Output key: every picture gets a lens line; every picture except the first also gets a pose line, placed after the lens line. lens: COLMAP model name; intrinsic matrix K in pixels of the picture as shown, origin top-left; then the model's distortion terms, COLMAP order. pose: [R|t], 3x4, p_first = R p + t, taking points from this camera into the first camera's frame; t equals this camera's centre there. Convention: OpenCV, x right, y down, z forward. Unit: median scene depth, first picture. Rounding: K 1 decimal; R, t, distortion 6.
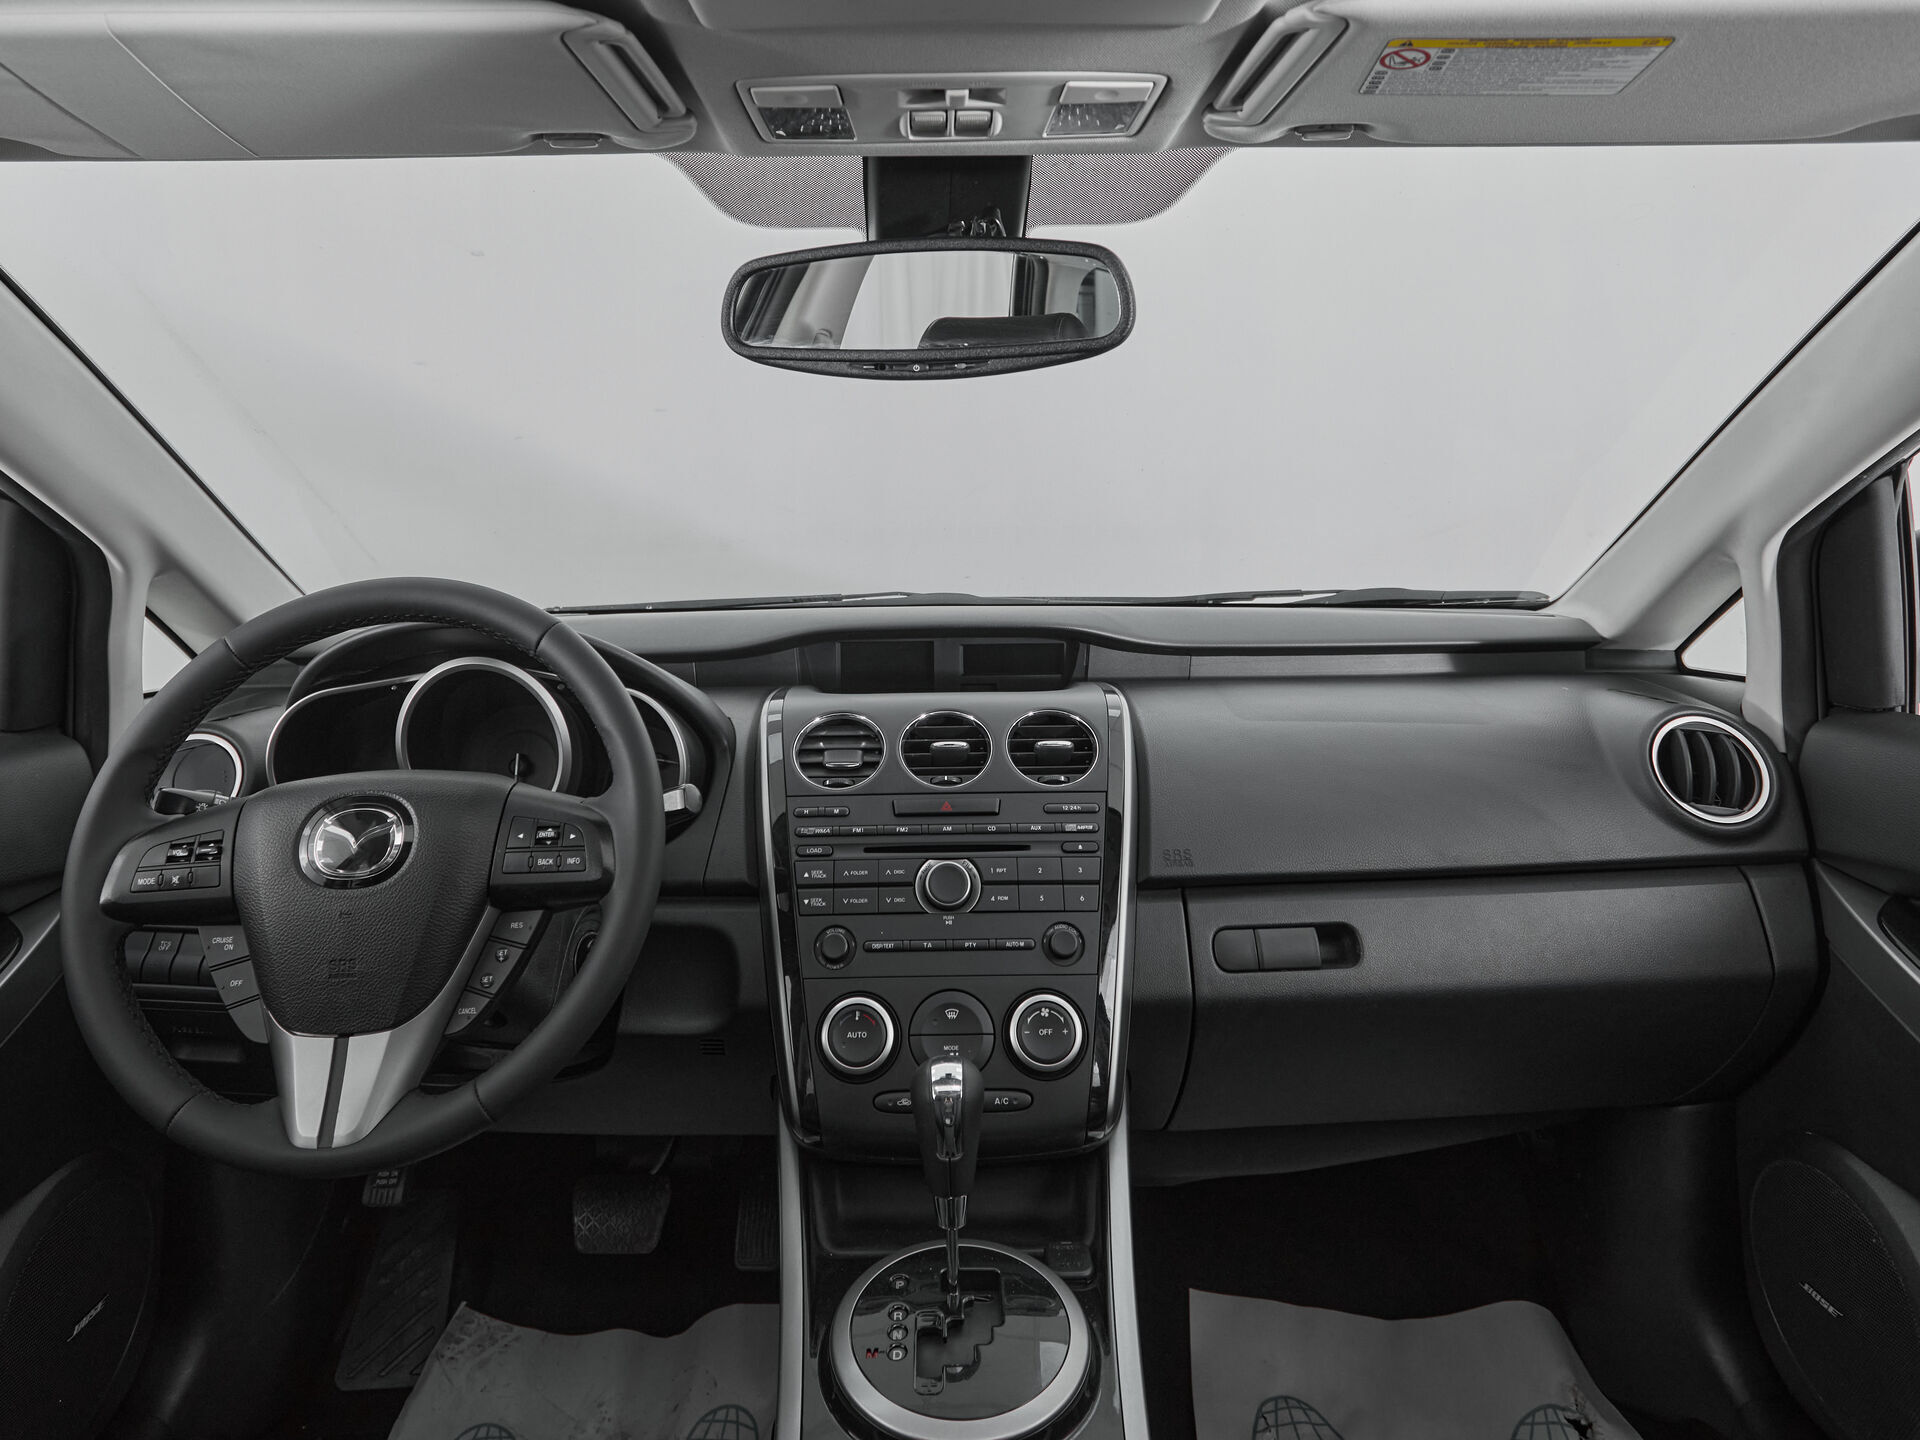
lens RADIAL K [[1167.2, 0, 892.4], [0, 1167.2, 564.1], [0, 0, 1]] dist [-0.002826, -0.000466]
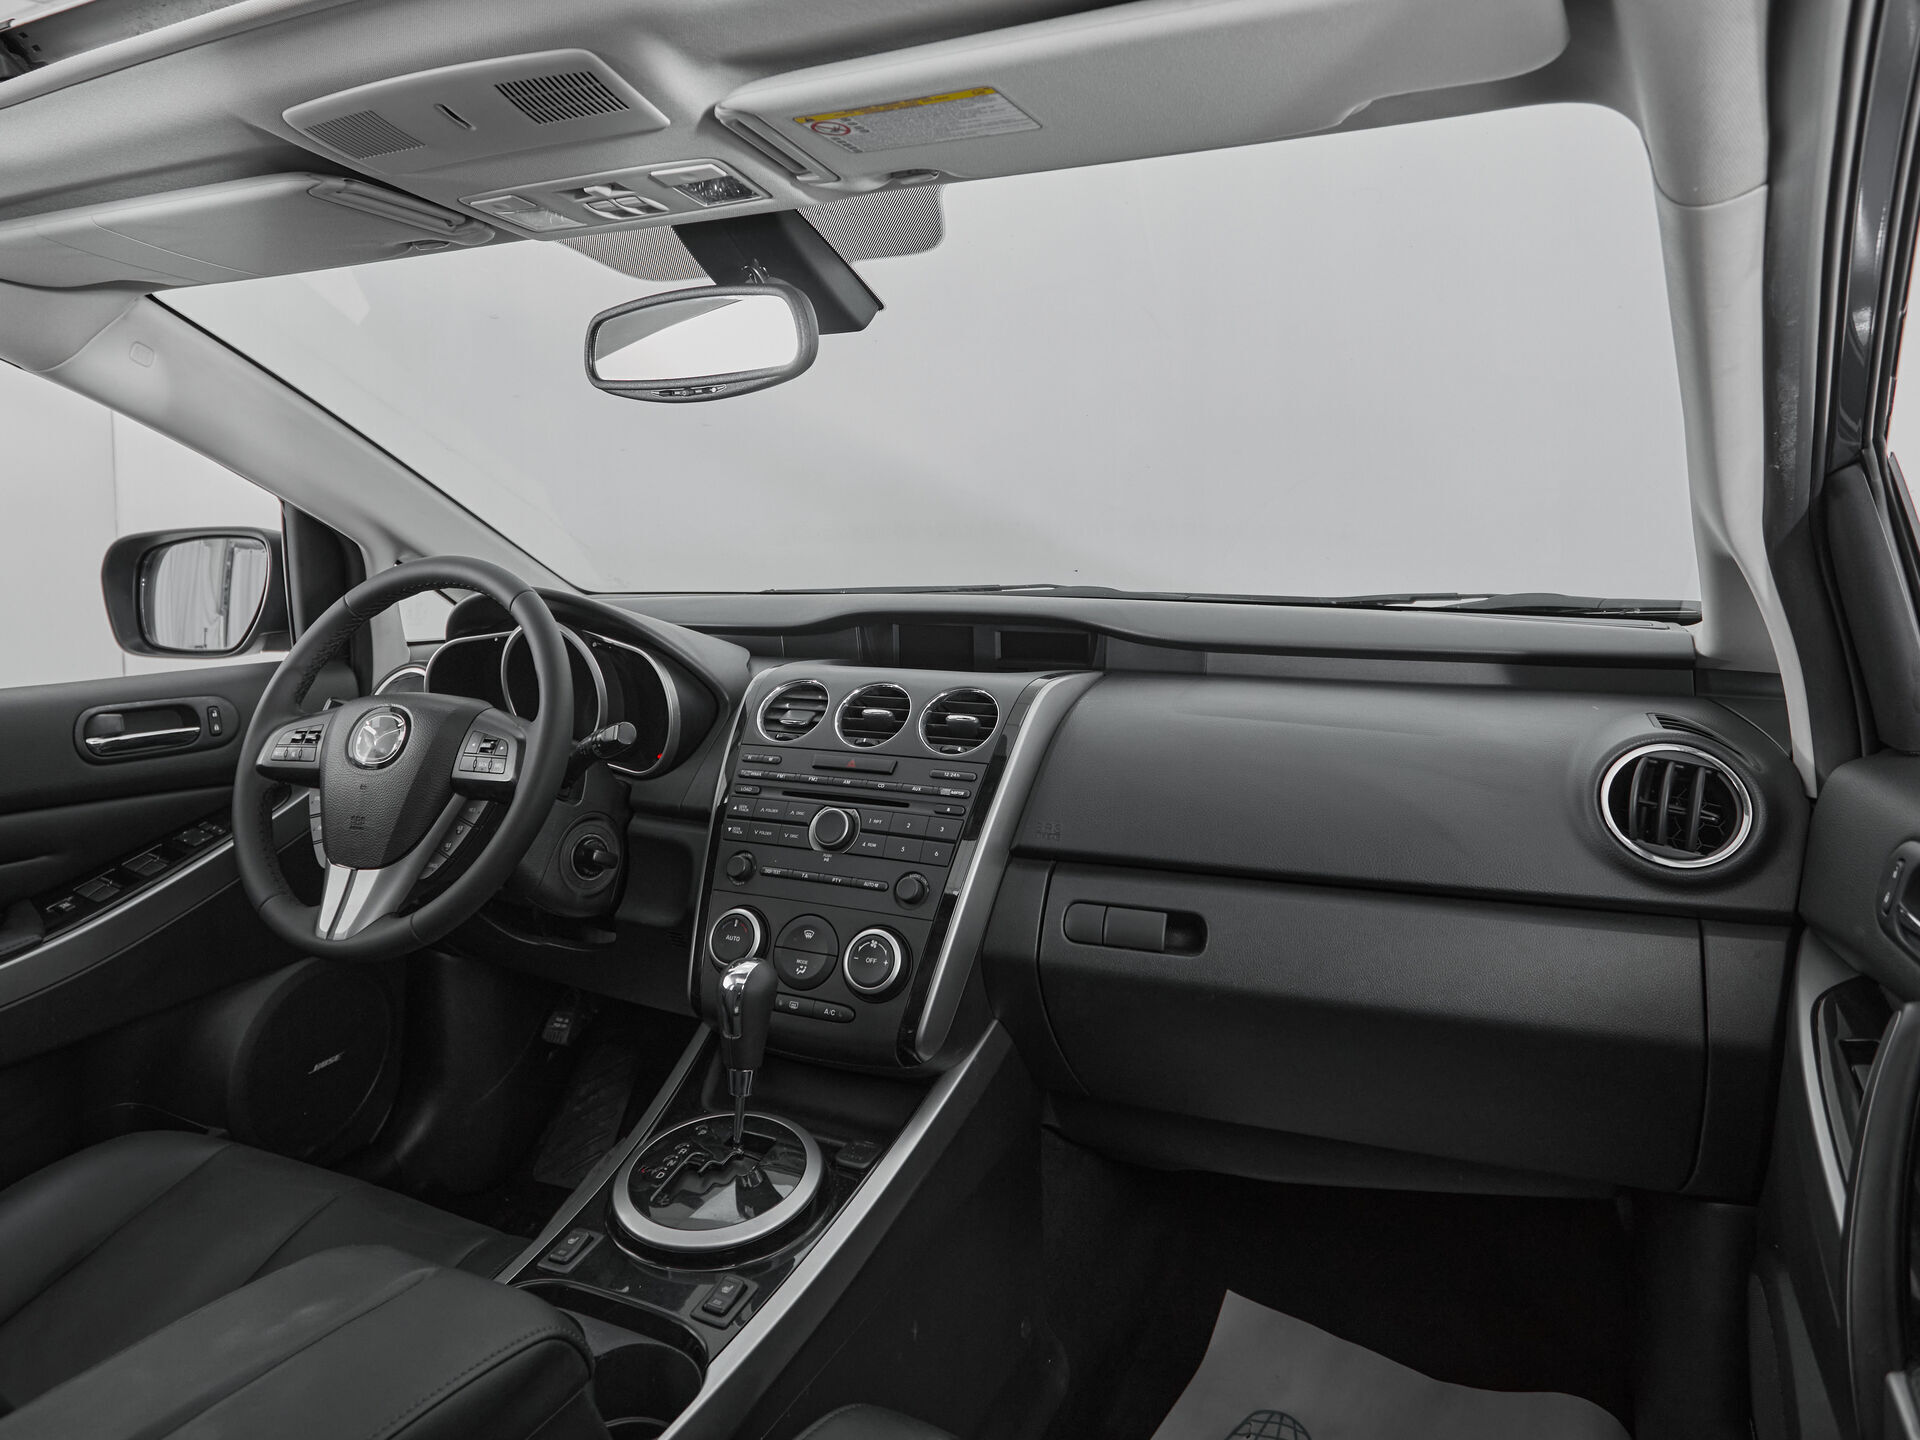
lens RADIAL K [[1167.2, 0, 892.4], [0, 1167.2, 564.1], [0, 0, 1]] dist [-0.002826, -0.000466]
pose [[0.909870, 0.019409, -0.414438, 0.567397], [-0.018481, 0.999810, 0.006249, 0.002635], [0.414481, 0.001973, 0.910056, -0.035252]]
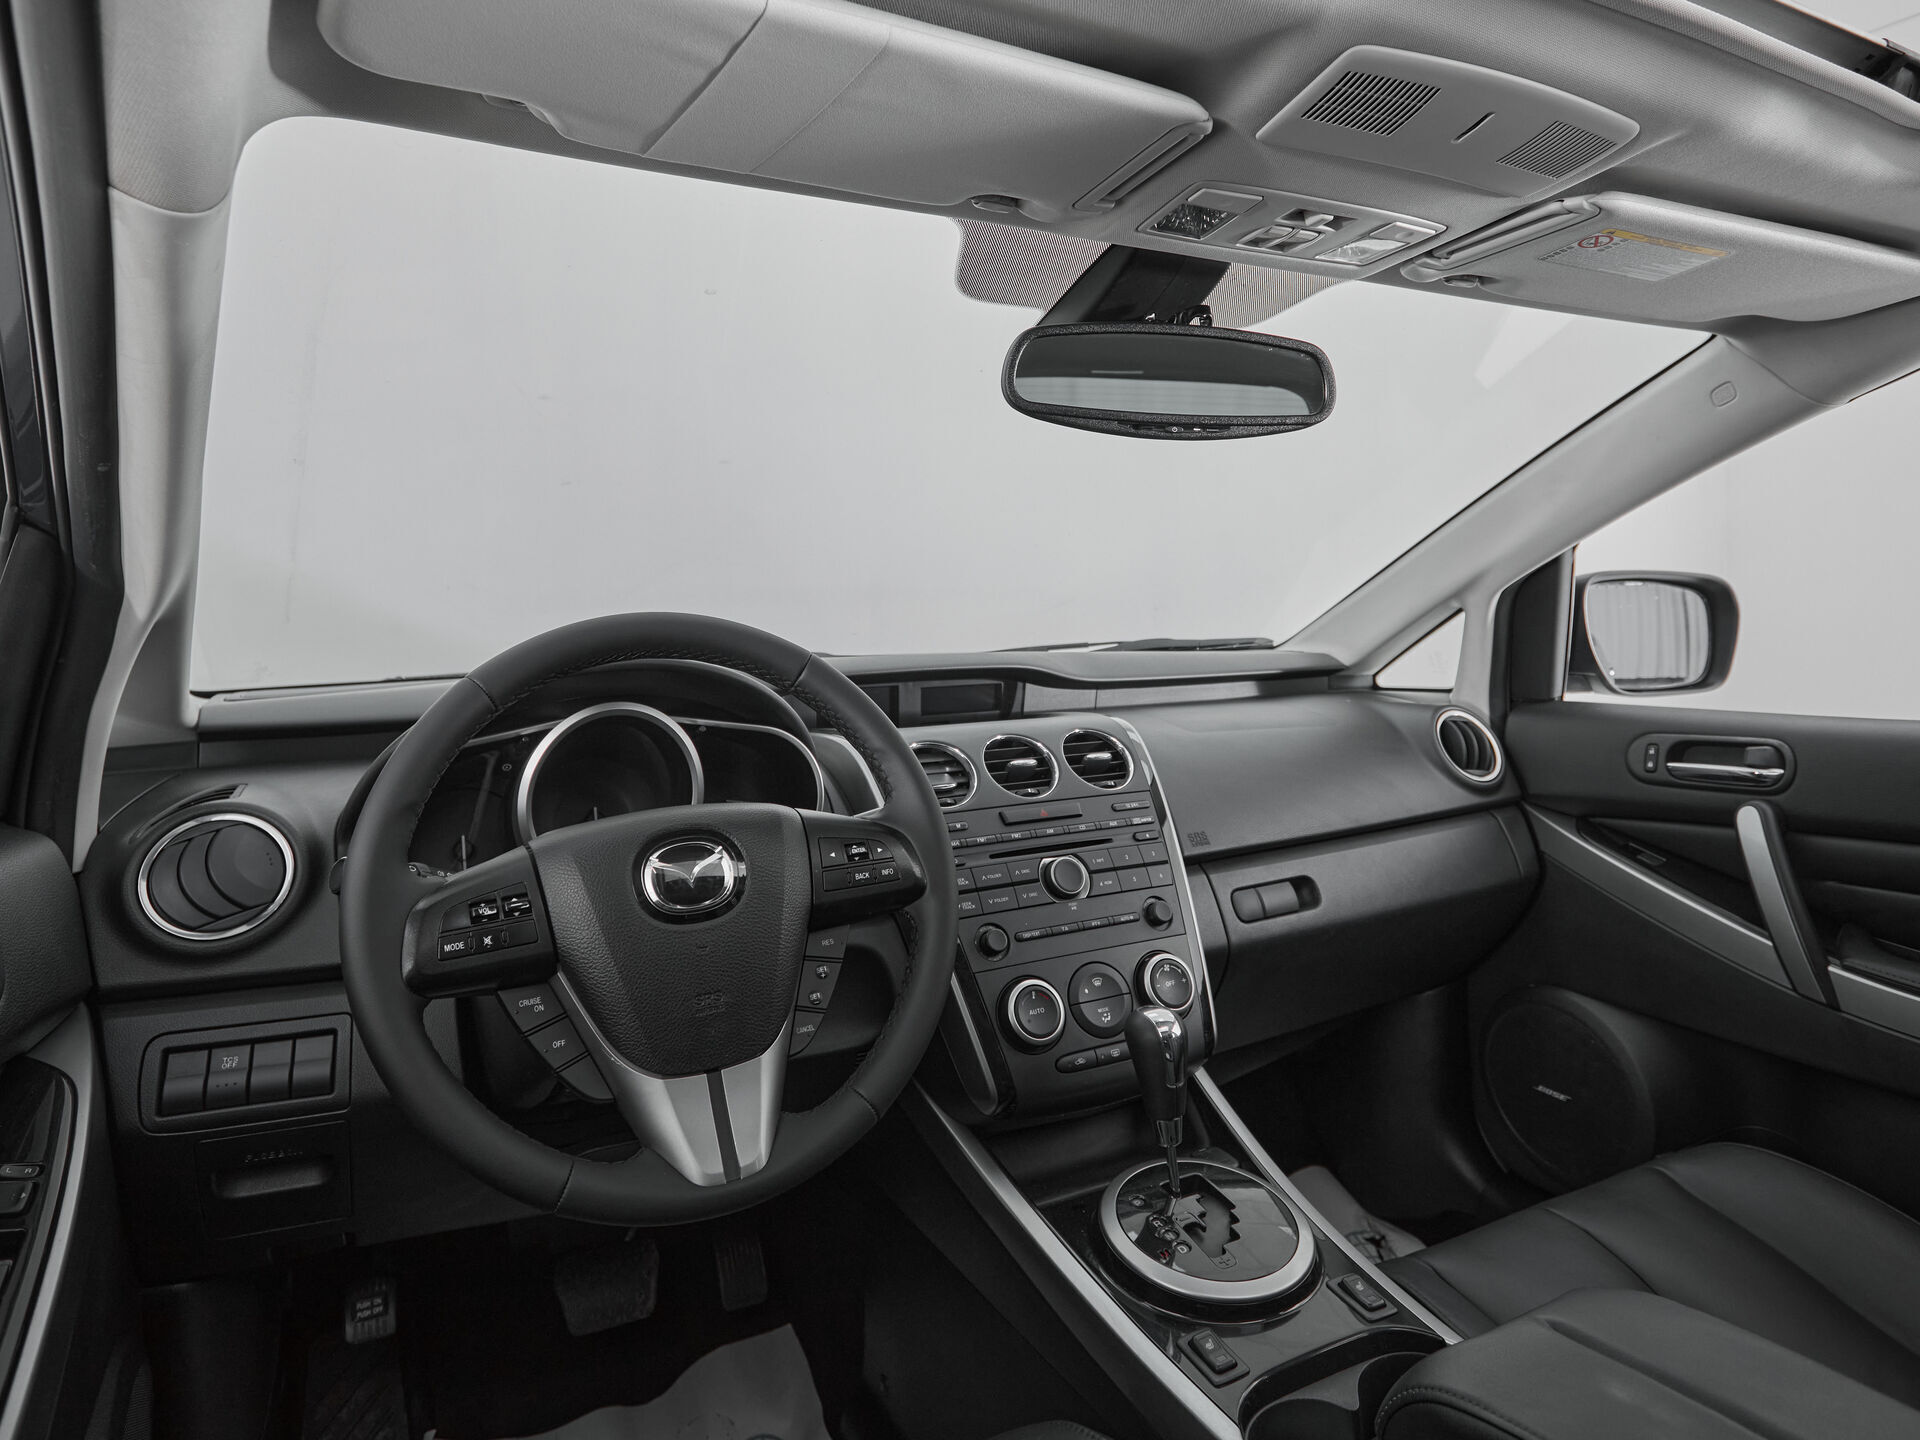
lens RADIAL K [[1107.4, 0, 909.0], [0, 1107.4, 627.3], [0, 0, 1]] dist [-0.003867, -0.001124]
pose [[0.901168, -0.012290, 0.433296, -0.559107], [0.022402, 0.999583, -0.018240, 0.040785], [-0.432891, 0.026144, 0.901067, 0.061839]]
